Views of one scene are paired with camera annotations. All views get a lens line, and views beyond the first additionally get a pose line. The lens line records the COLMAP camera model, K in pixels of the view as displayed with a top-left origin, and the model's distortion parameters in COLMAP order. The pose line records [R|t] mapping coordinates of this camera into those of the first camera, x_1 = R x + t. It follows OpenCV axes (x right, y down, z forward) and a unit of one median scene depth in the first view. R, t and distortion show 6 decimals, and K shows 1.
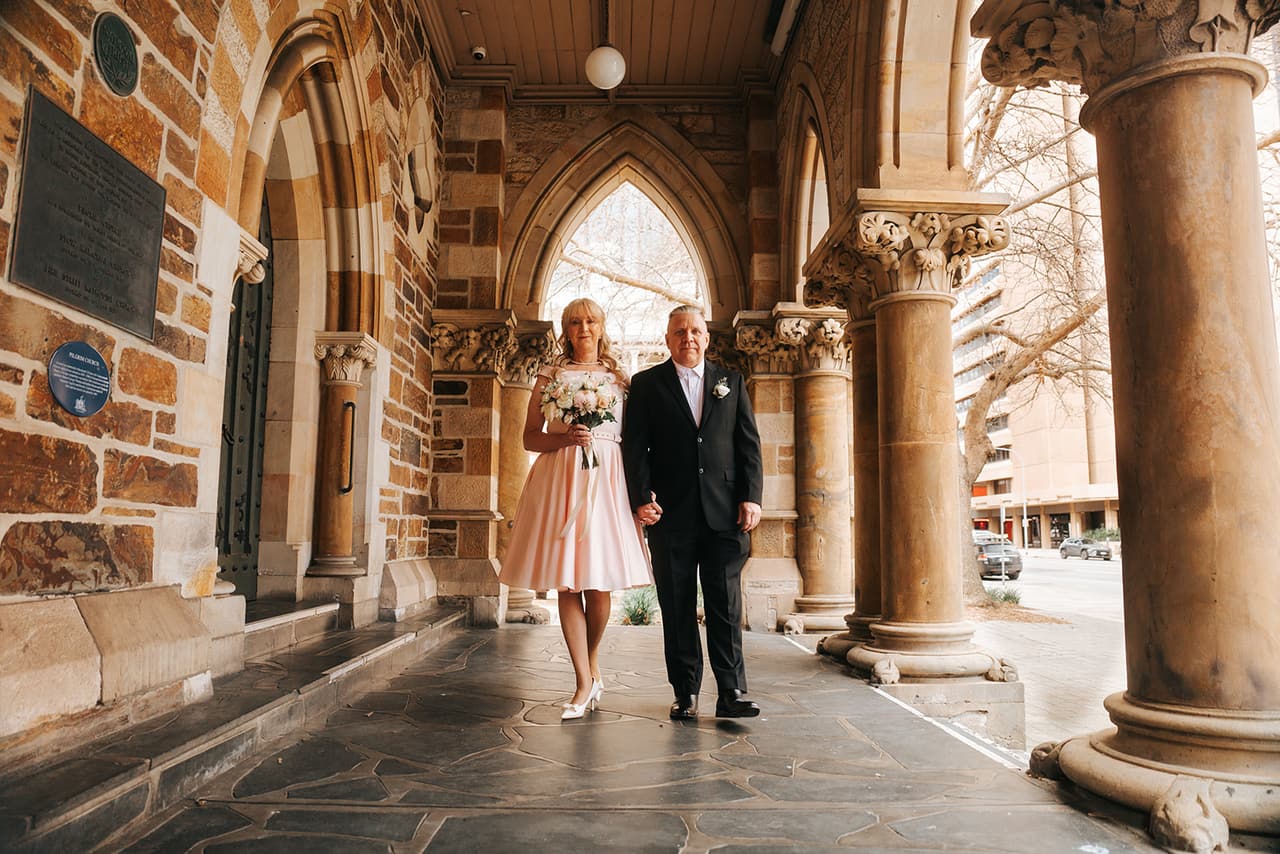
lens RADIAL K [[883.6, 0, 641.0], [0, 883.6, 428.3], [0, 0, 1]] dist [-0.083780, 0.067382]
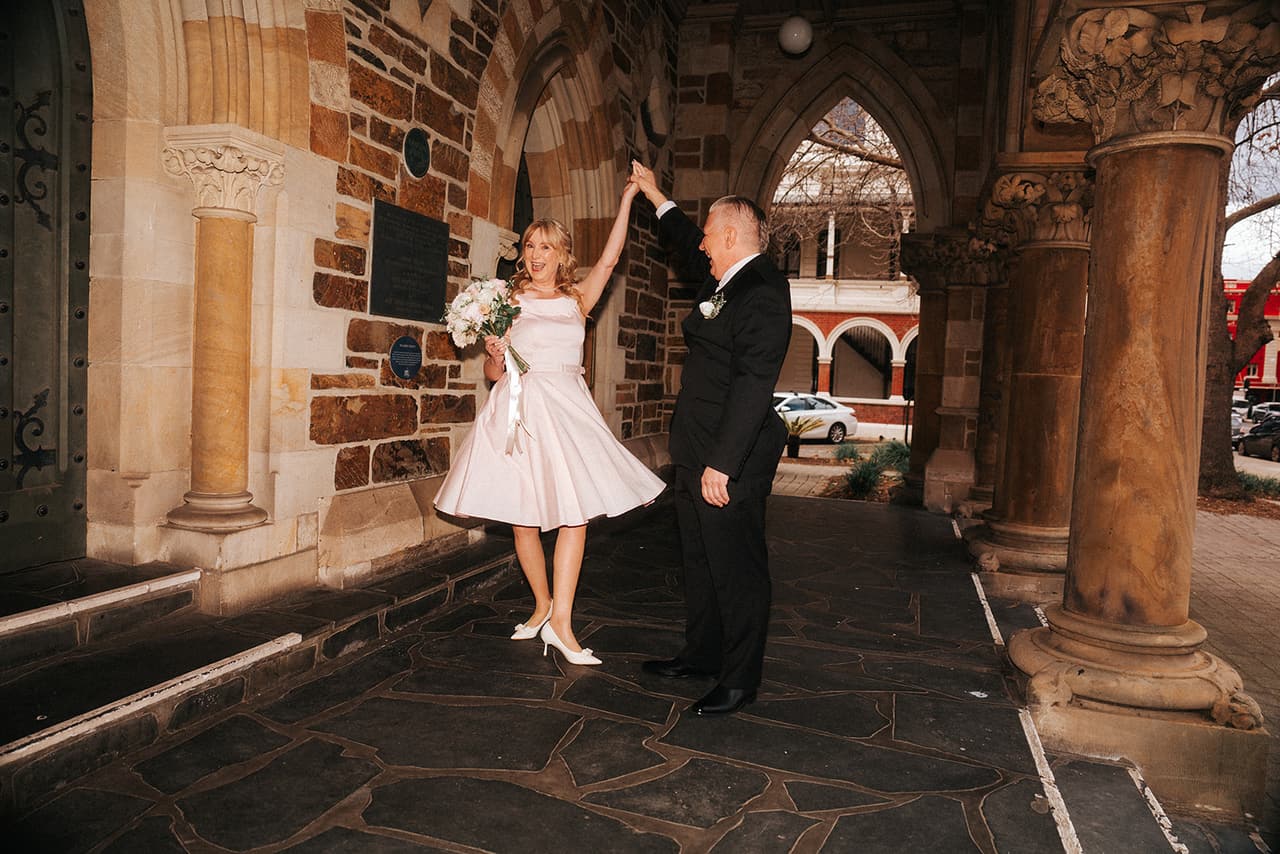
lens RADIAL K [[883.6, 0, 644.1], [0, 883.6, 426.8], [0, 0, 1]] dist [-0.083780, 0.067382]
pose [[0.948780, 0.055652, -0.310998, 0.290775], [-0.000725, 0.984745, 0.174003, -0.188846], [0.315937, -0.164865, 0.934346, -0.418759]]
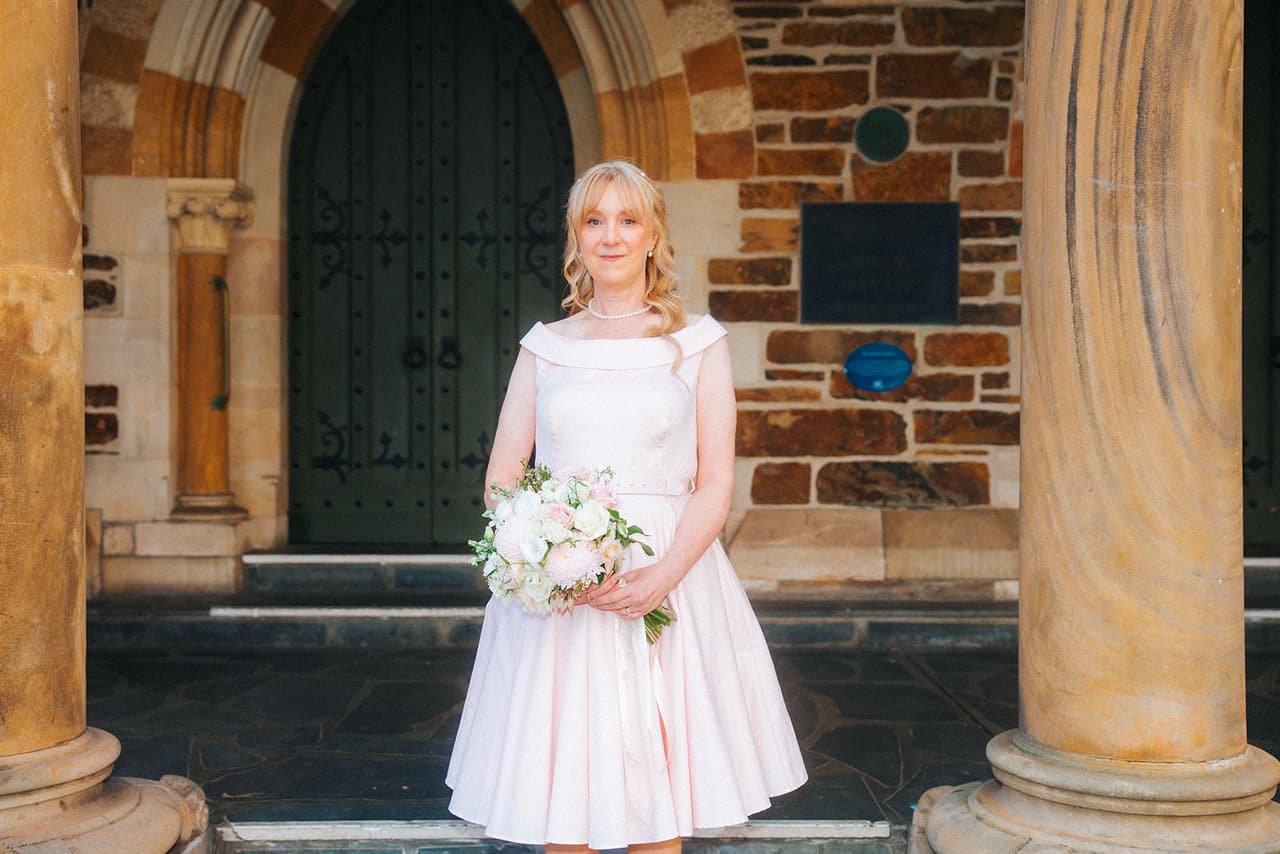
lens RADIAL K [[1425.6, 0, 641.0], [0, 1425.6, 428.6], [0, 0, 1]] dist [0.110517, 0.000000]
pose [[-0.011604, 0.007117, -0.999907, 1.562477], [0.125970, 0.992018, 0.005599, -0.014125], [0.991966, -0.125893, -0.012408, 0.506756]]
